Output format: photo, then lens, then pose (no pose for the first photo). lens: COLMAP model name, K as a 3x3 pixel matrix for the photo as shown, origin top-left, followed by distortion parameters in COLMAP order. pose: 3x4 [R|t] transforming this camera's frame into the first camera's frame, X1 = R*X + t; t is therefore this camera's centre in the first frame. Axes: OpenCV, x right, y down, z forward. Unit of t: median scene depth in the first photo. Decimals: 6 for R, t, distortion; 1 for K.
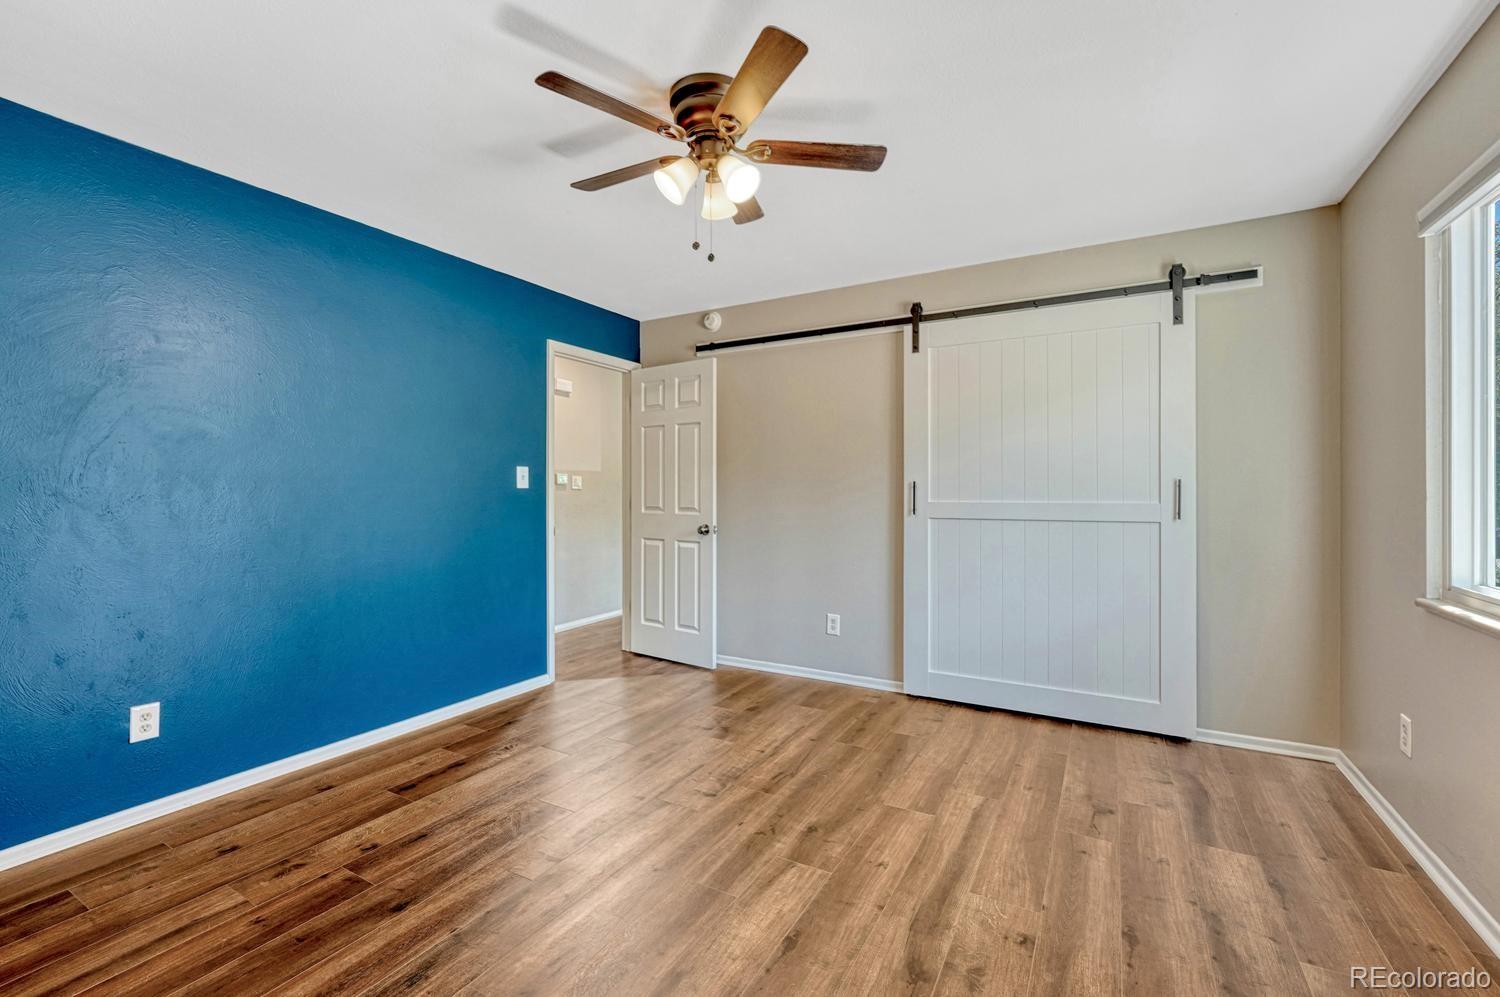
lens RADIAL K [[640.5, 0, 741.1], [0, 640.5, 491.6], [0, 0, 1]] dist [0.001336, 0.000503]
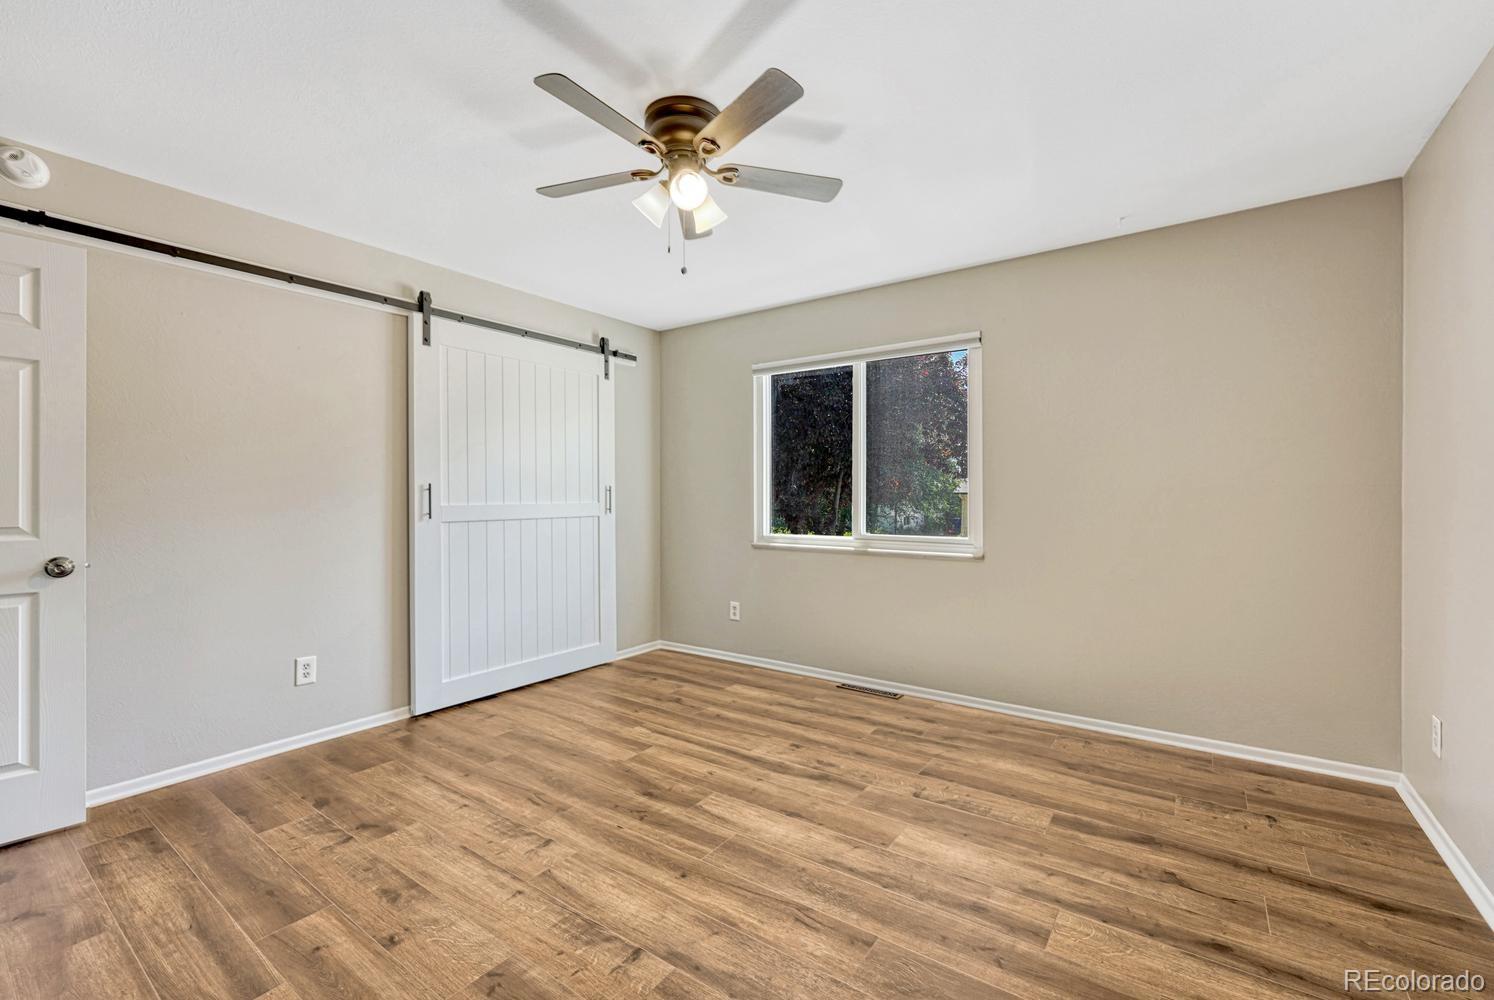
lens RADIAL K [[631.2, 0, 747.0], [0, 631.2, 500.0], [0, 0, 1]] dist [0.000375, -0.000078]
pose [[0.096645, -0.011595, 0.995251, -0.864833], [0.007330, 0.999913, 0.010938, 0.002416], [-0.995292, 0.006238, 0.096722, 0.644008]]
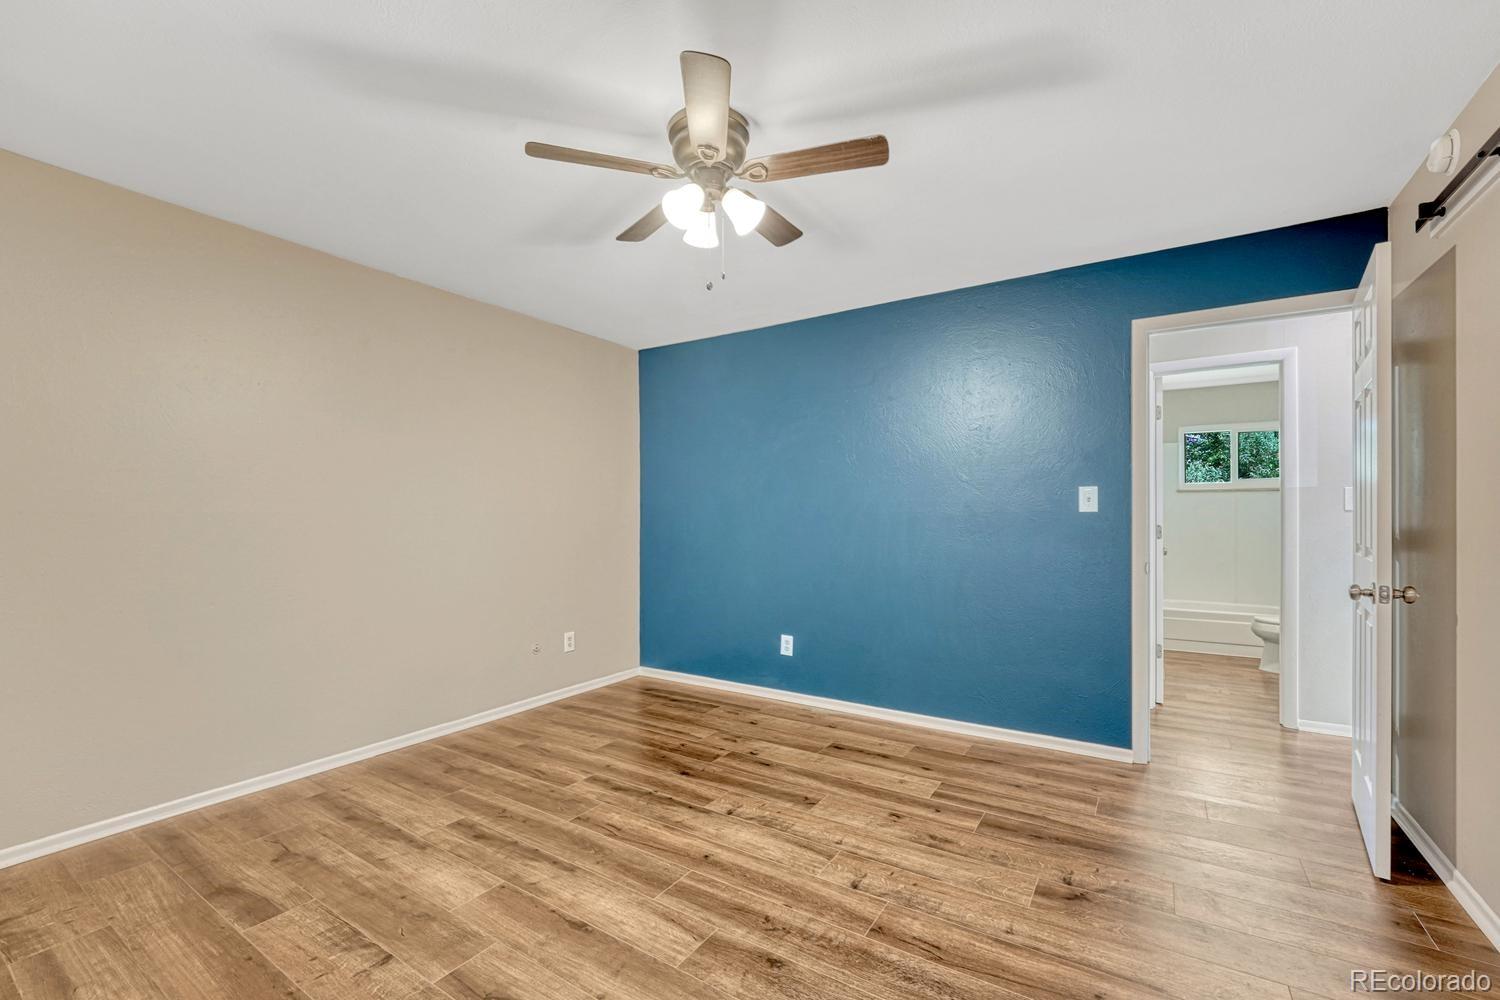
lens RADIAL K [[634.9, 0, 746.3], [0, 634.9, 493.3], [0, 0, 1]] dist [0.001598, 0.000856]
pose [[-0.053345, -0.034885, -0.997967, 0.794324], [0.005131, 0.999367, -0.035209, -0.003555], [0.998563, -0.006999, -0.053133, 0.905739]]
